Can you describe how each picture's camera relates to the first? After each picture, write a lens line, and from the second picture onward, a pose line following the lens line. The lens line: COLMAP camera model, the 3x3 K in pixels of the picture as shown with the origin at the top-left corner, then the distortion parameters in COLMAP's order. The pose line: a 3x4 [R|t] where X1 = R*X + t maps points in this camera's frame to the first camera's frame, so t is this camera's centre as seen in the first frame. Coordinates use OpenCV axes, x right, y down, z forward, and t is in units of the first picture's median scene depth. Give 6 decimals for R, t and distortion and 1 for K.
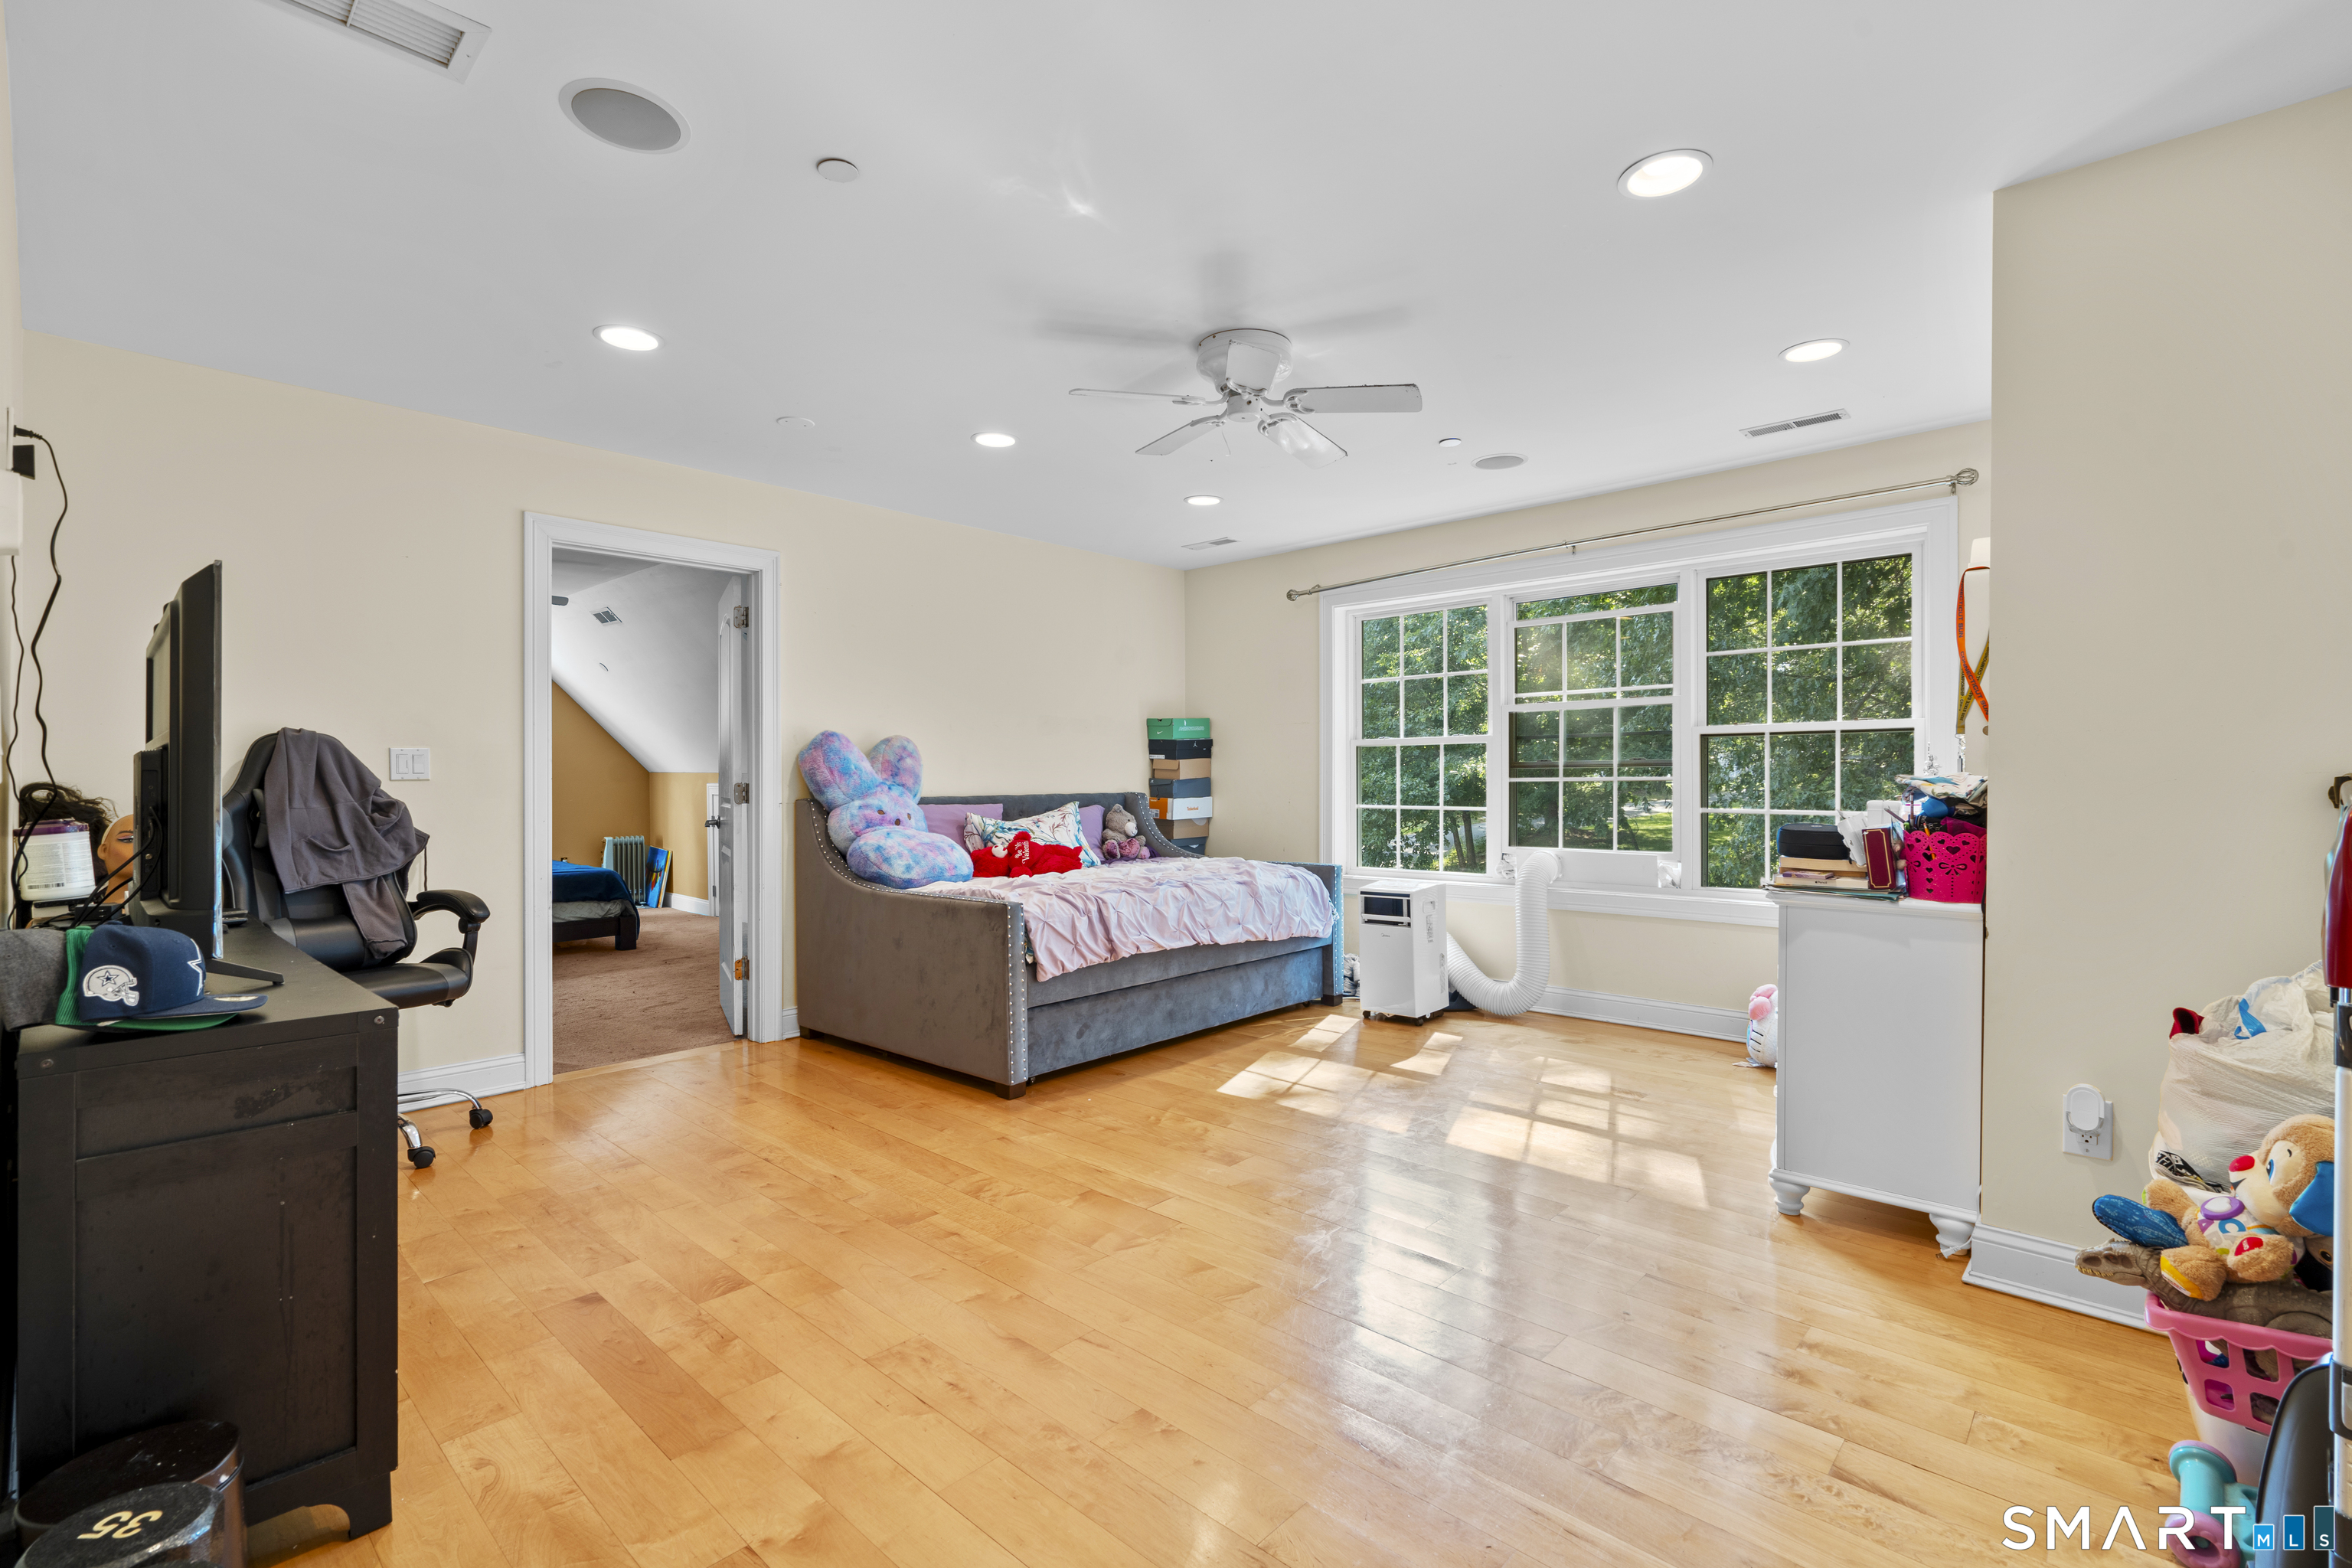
lens RADIAL K [[1063.0, 0, 1165.3], [0, 1063.0, 780.9], [0, 0, 1]] dist [-0.005911, 0.002793]
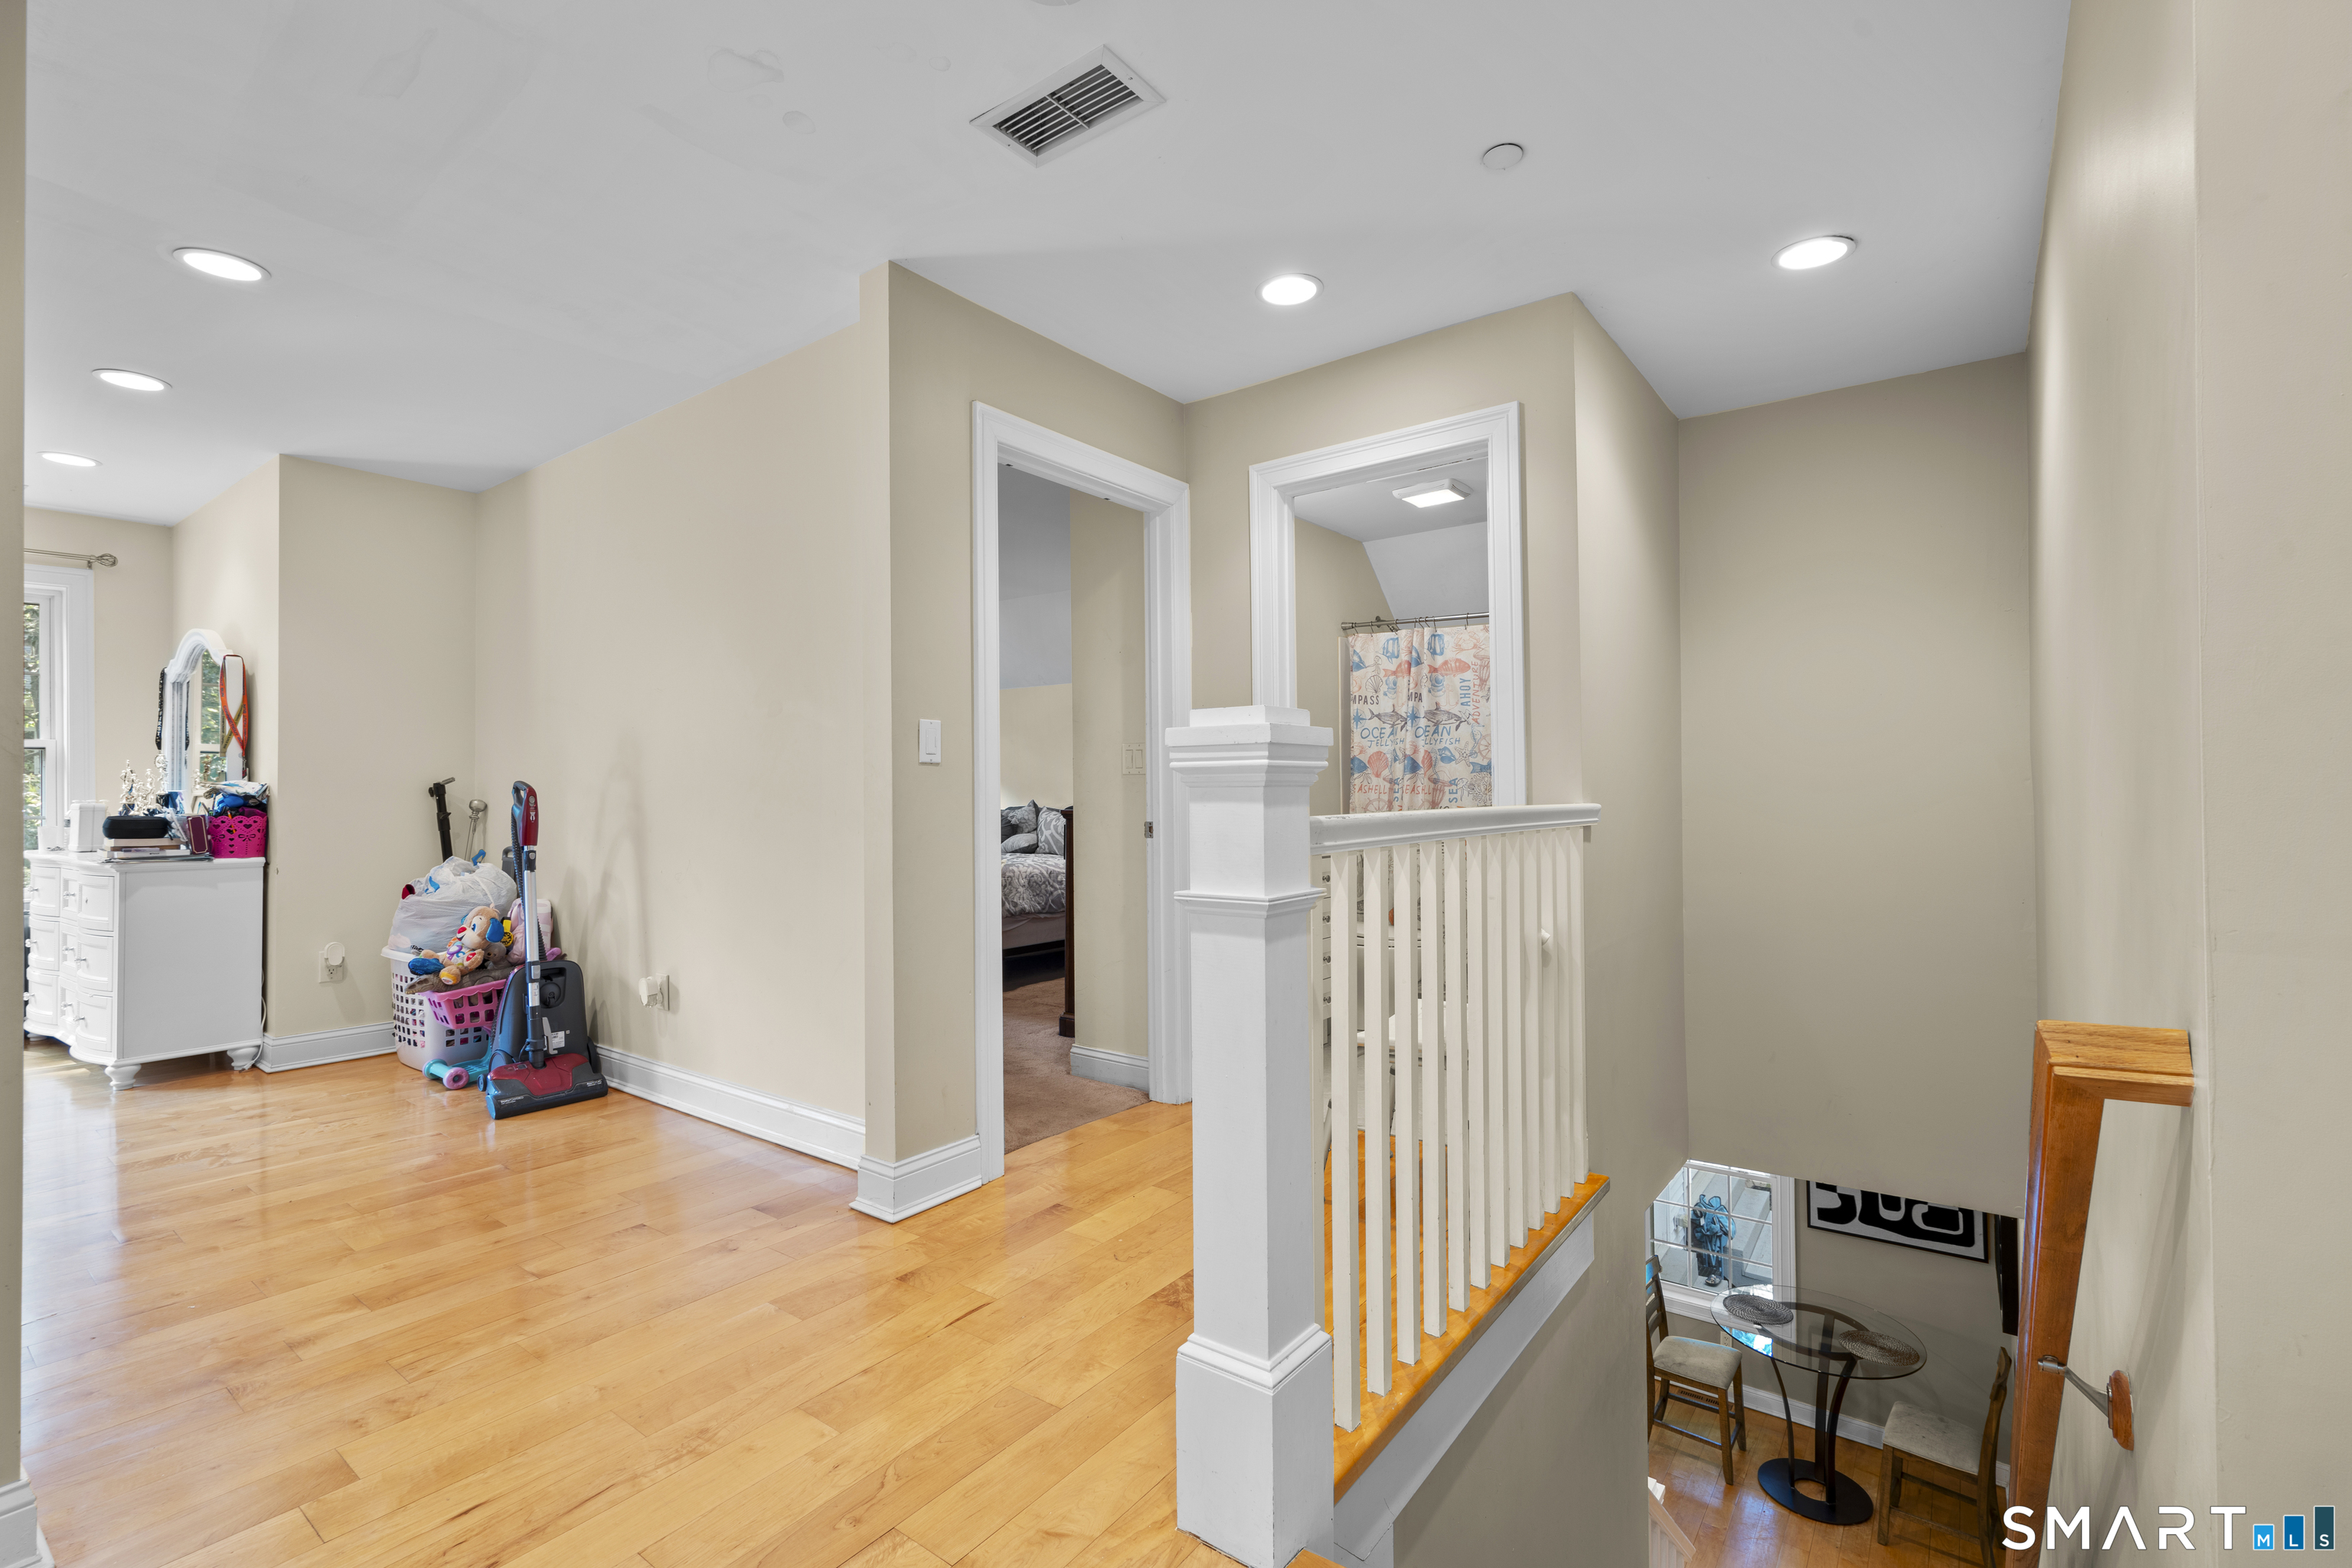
lens RADIAL K [[1063.0, 0, 1173.5], [0, 1063.0, 777.8], [0, 0, 1]] dist [-0.005911, 0.002793]
pose [[-0.100159, 0.012527, 0.994893, -0.577104], [0.011535, 0.999868, -0.011428, 0.013183], [-0.994905, 0.010331, -0.100291, -0.157098]]
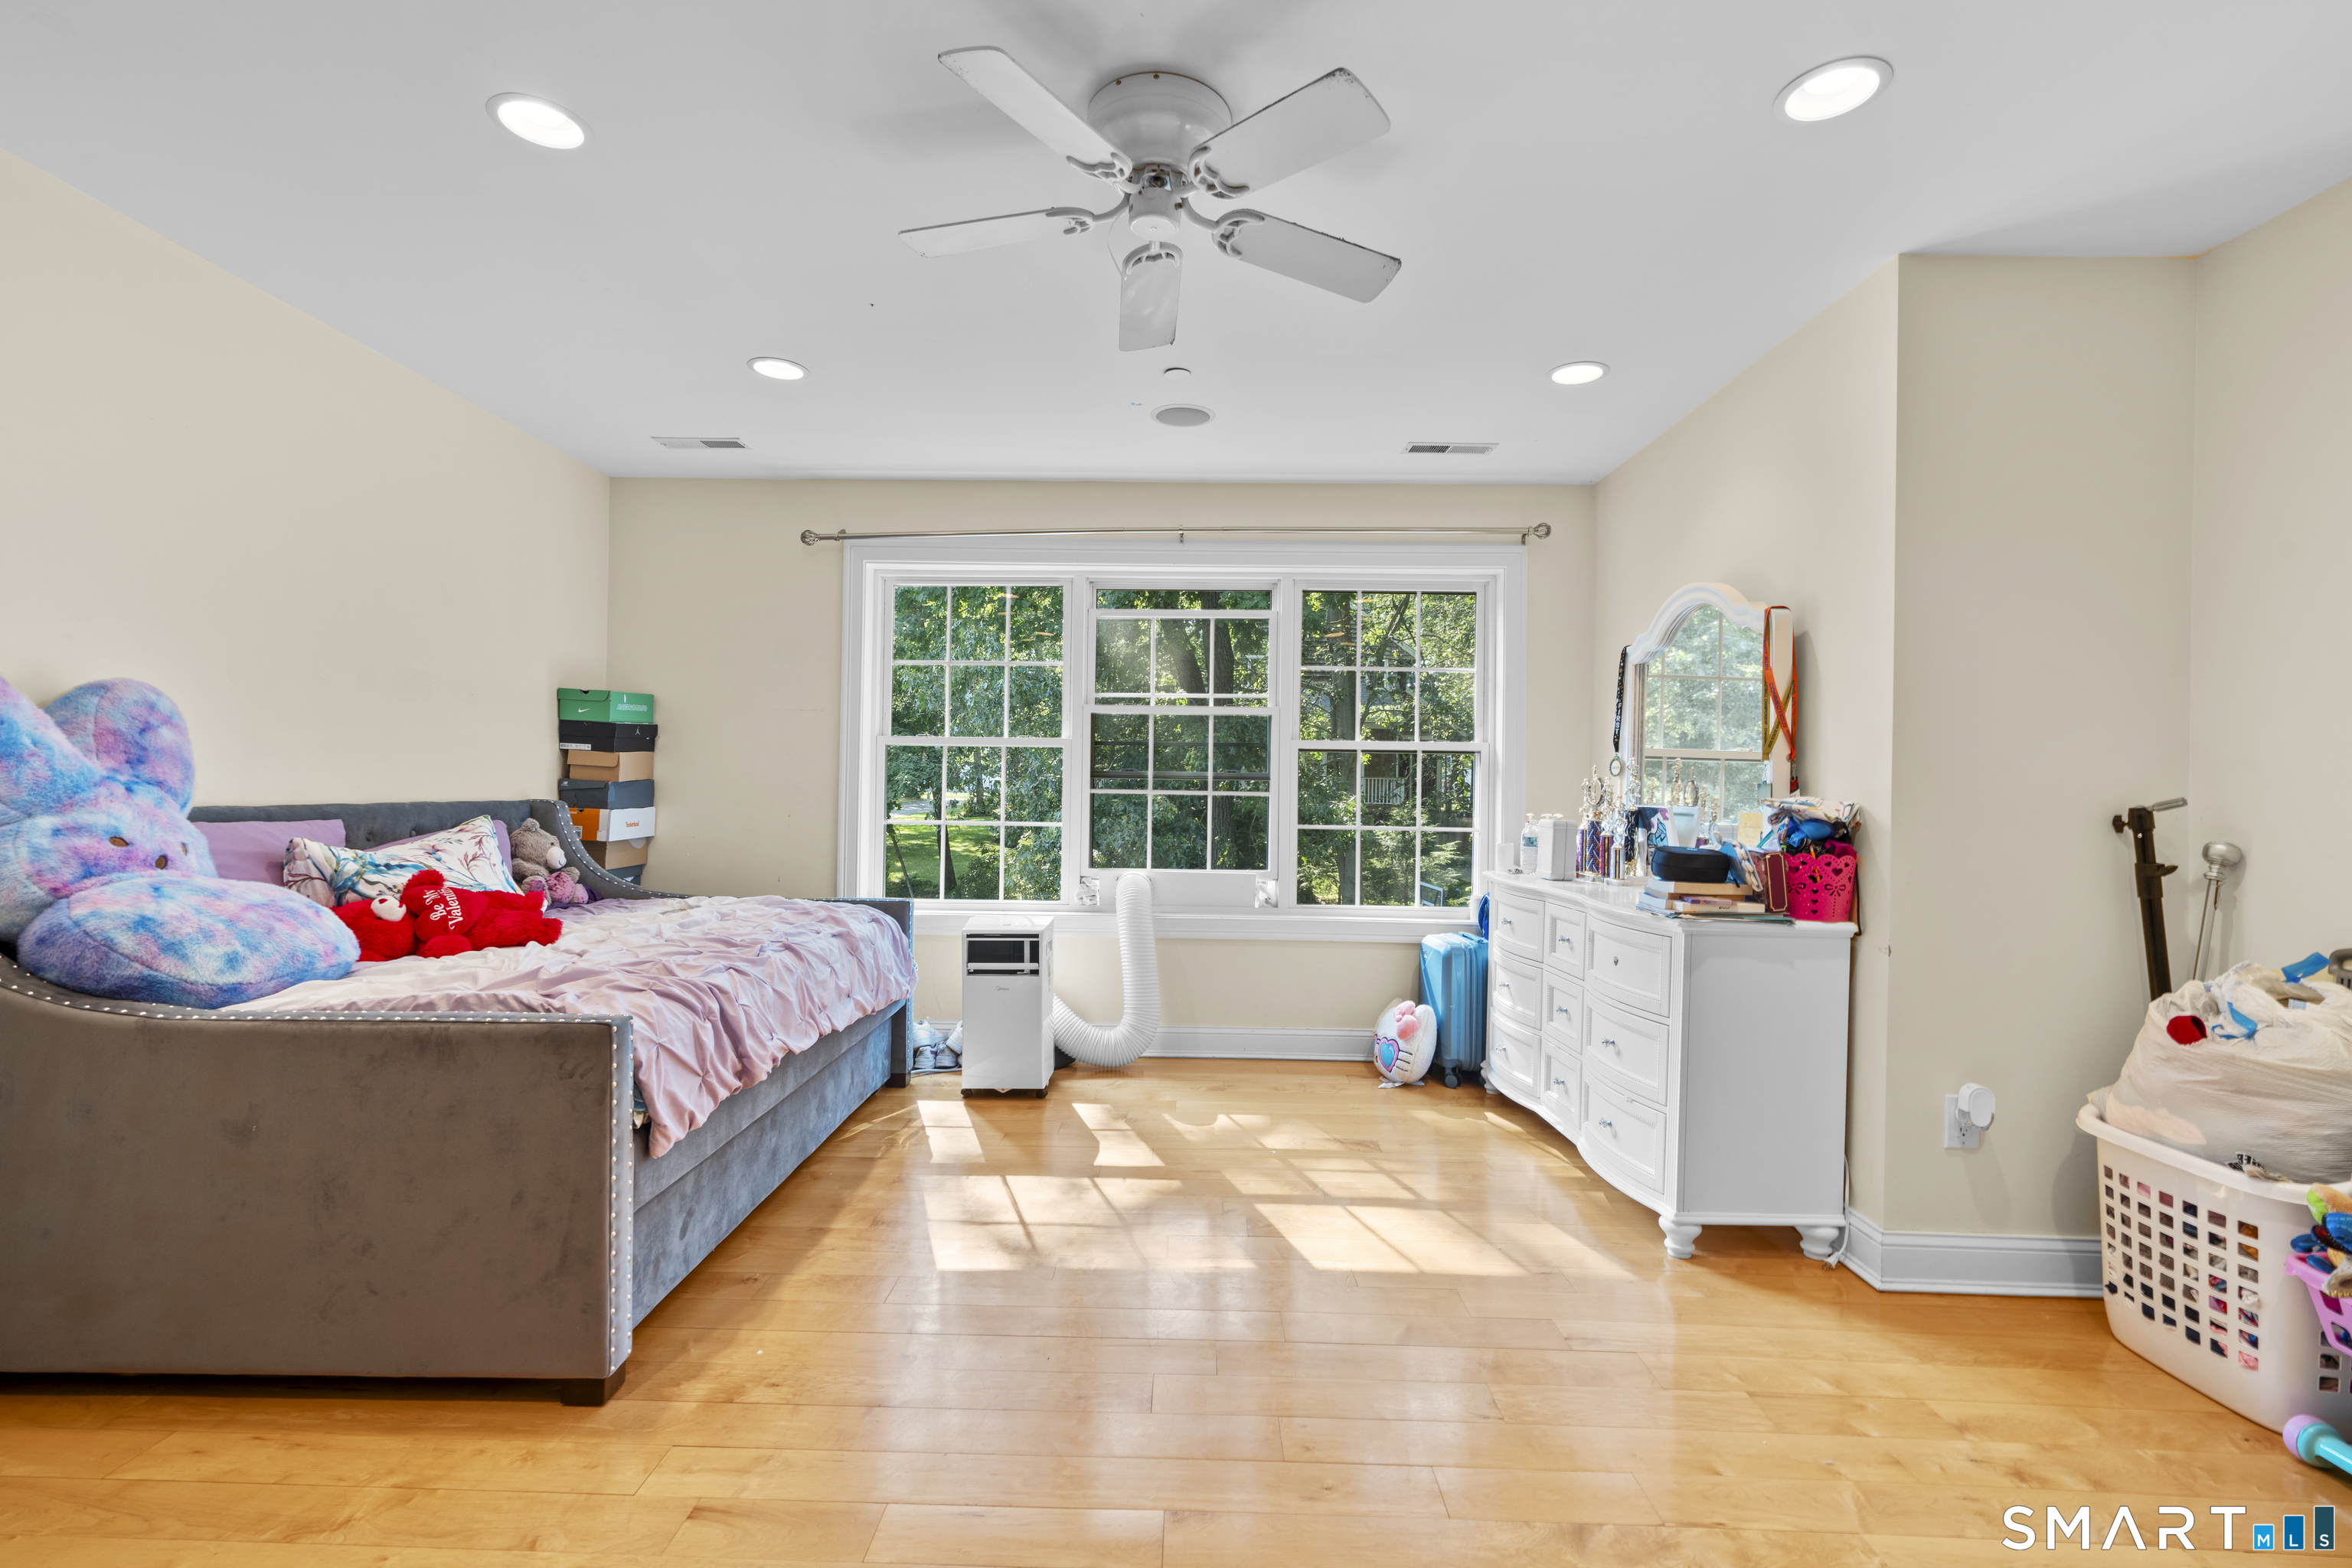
lens RADIAL K [[1063.0, 0, 1175.6], [0, 1063.0, 782.2], [0, 0, 1]] dist [-0.005911, 0.002793]
pose [[0.743566, 0.021539, 0.668315, -0.234074], [-0.018346, 0.999762, -0.011808, 0.000785], [-0.668410, -0.003481, 0.743784, 0.352812]]
